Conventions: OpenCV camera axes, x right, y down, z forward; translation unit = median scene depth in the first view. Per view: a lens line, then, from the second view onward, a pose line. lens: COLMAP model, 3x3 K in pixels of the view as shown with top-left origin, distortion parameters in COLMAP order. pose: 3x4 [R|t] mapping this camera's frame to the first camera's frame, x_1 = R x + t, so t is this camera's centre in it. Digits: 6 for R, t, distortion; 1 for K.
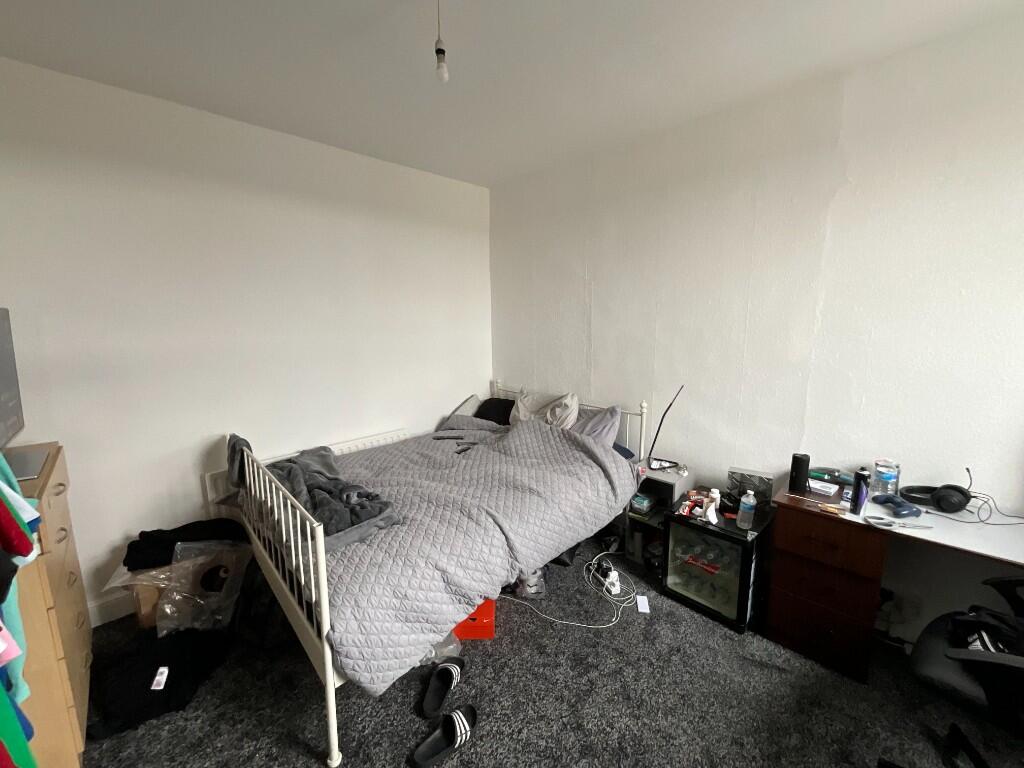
lens RADIAL K [[414.6, 0, 510.5], [0, 414.6, 384.2], [0, 0, 1]] dist [0.002852, -0.002012]
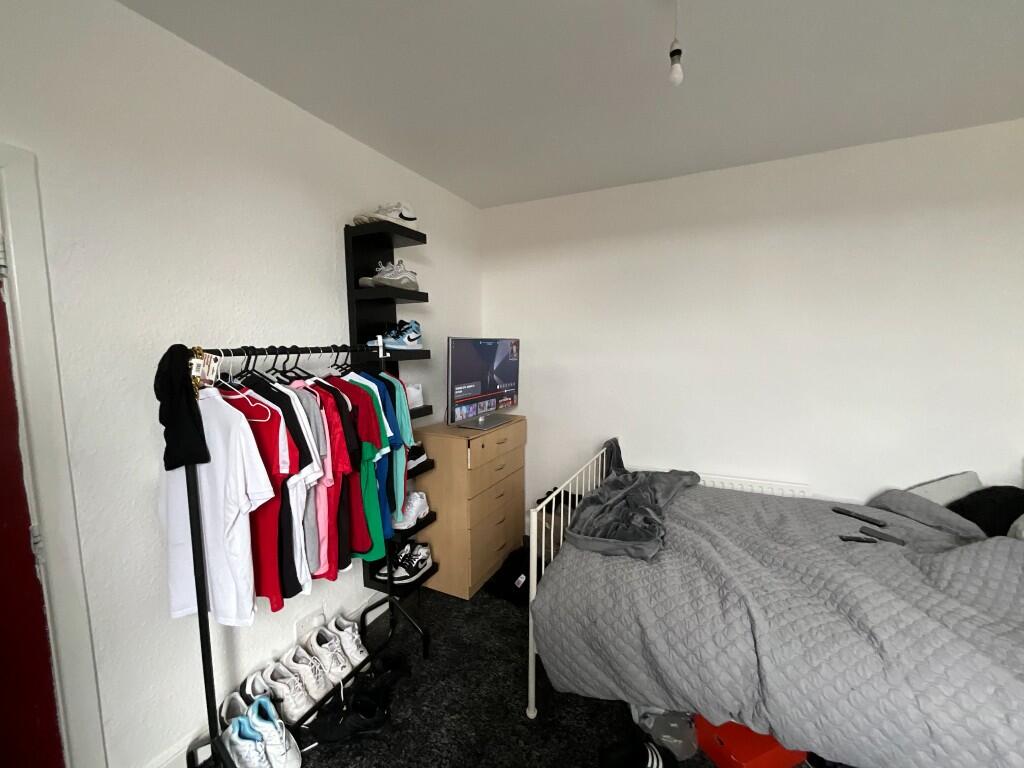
lens RADIAL K [[414.6, 0, 511.0], [0, 414.6, 383.6], [0, 0, 1]] dist [0.002852, -0.002012]
pose [[0.340903, 0.089895, -0.935791, 0.398358], [-0.147773, 0.988167, 0.041094, -0.046262], [0.928412, 0.124276, 0.350153, 0.281383]]
